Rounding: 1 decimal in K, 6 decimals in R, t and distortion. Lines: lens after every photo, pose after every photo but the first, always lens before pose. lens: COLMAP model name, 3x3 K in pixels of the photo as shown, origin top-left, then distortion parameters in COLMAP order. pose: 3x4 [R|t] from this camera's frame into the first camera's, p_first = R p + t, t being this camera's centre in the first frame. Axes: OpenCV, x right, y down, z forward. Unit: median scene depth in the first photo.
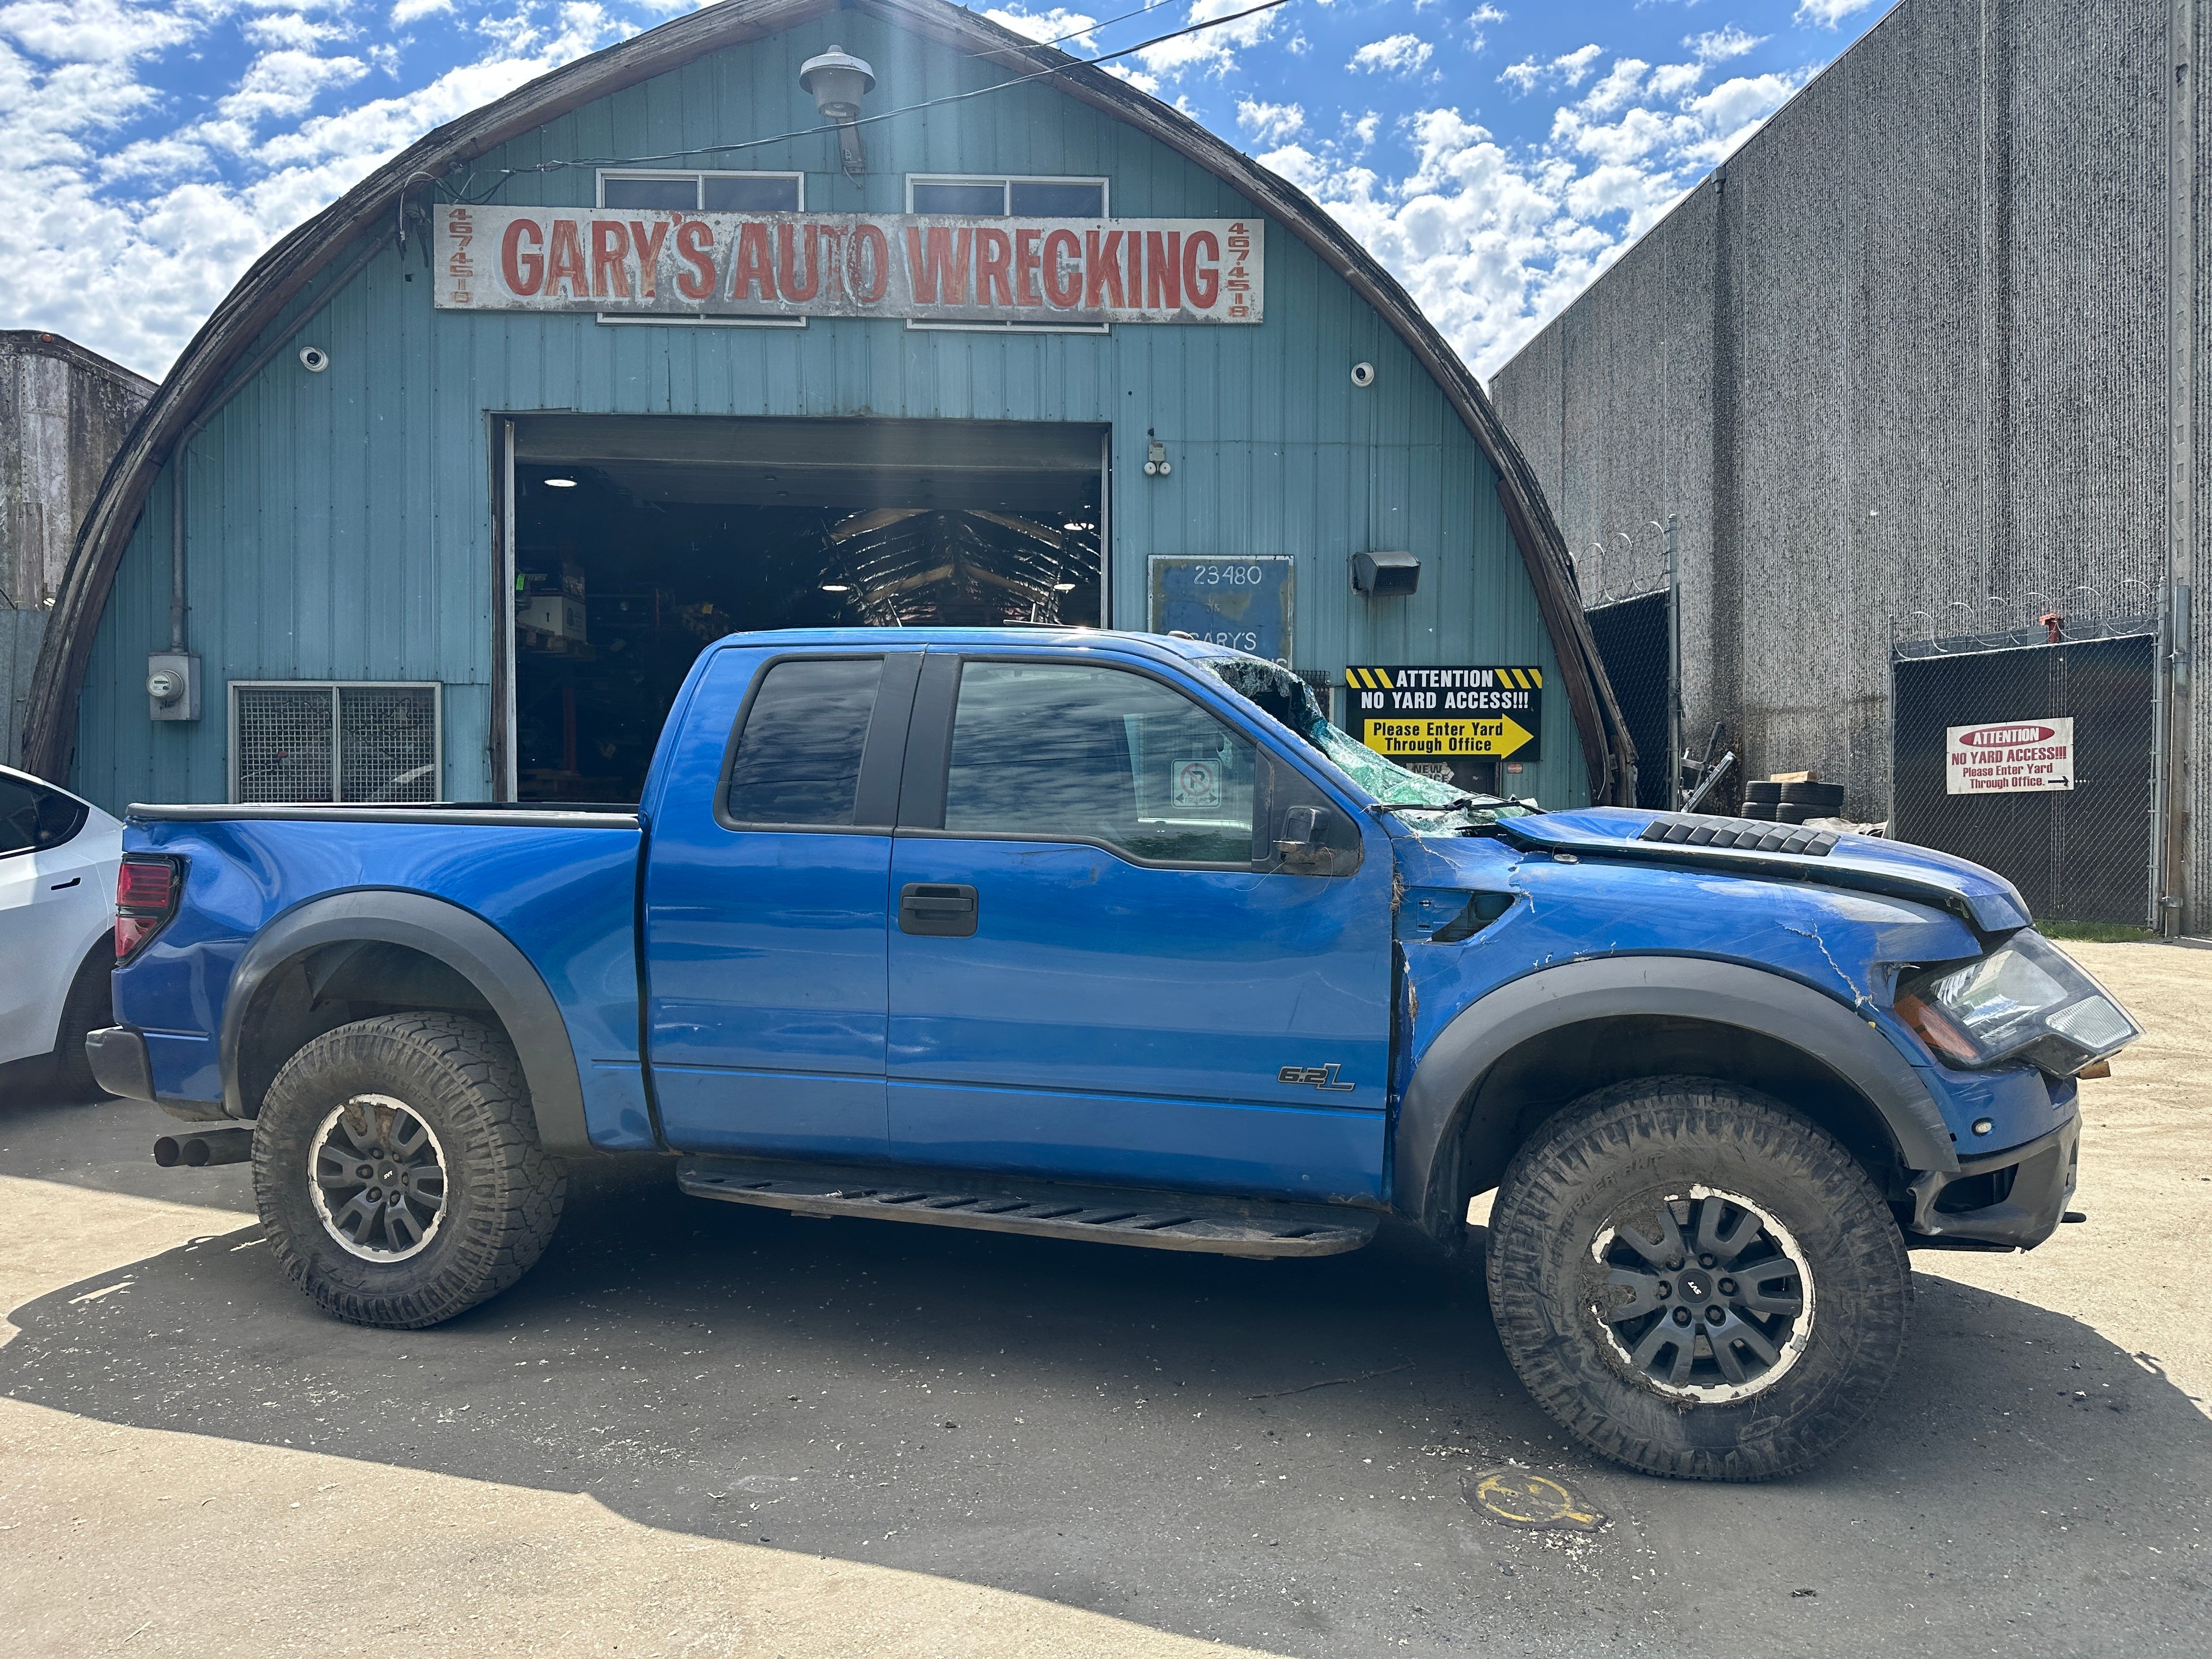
lens RADIAL K [[1559.0, 0, 1109.9], [0, 1559.0, 824.7], [0, 0, 1]] dist [0.039272, -0.051149]
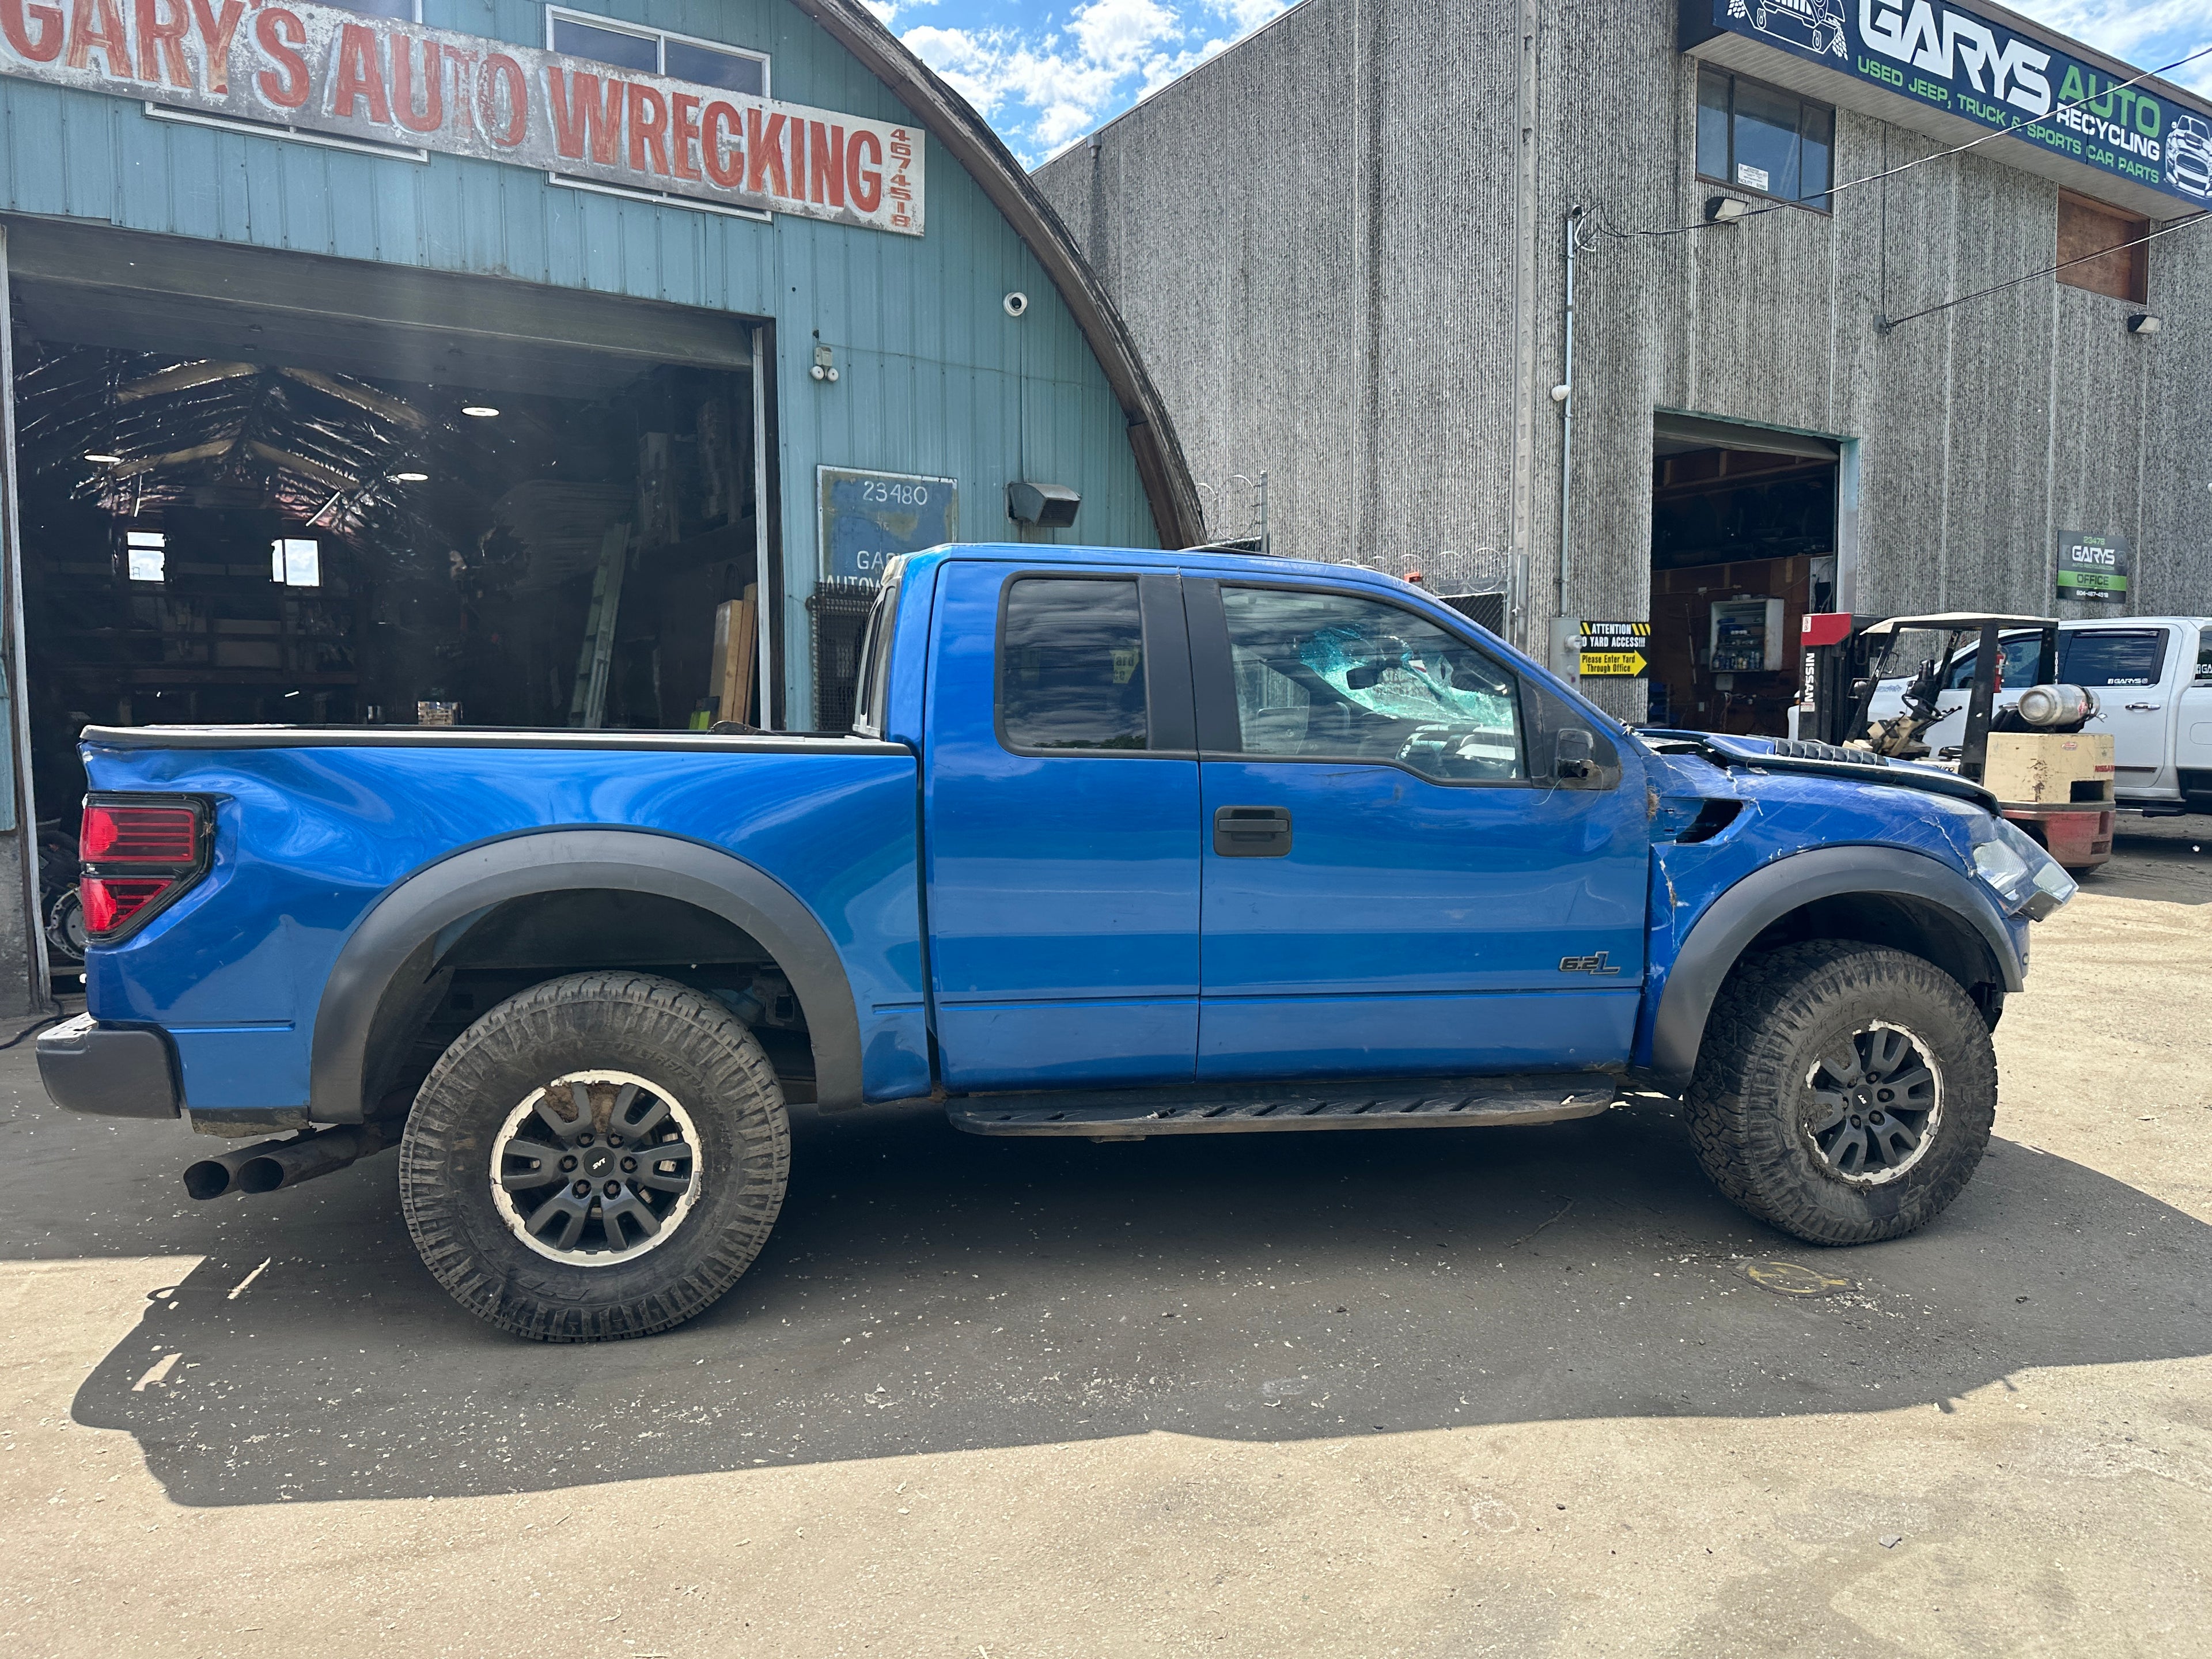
lens RADIAL K [[1567.4, 0, 1118.1], [0, 1567.4, 837.8], [0, 0, 1]] dist [0.003369, -0.009512]
pose [[0.877782, -0.033475, 0.477890, -0.283947], [0.006262, 0.998272, 0.058424, -0.000475], [-0.479020, -0.048291, 0.876475, 0.060340]]
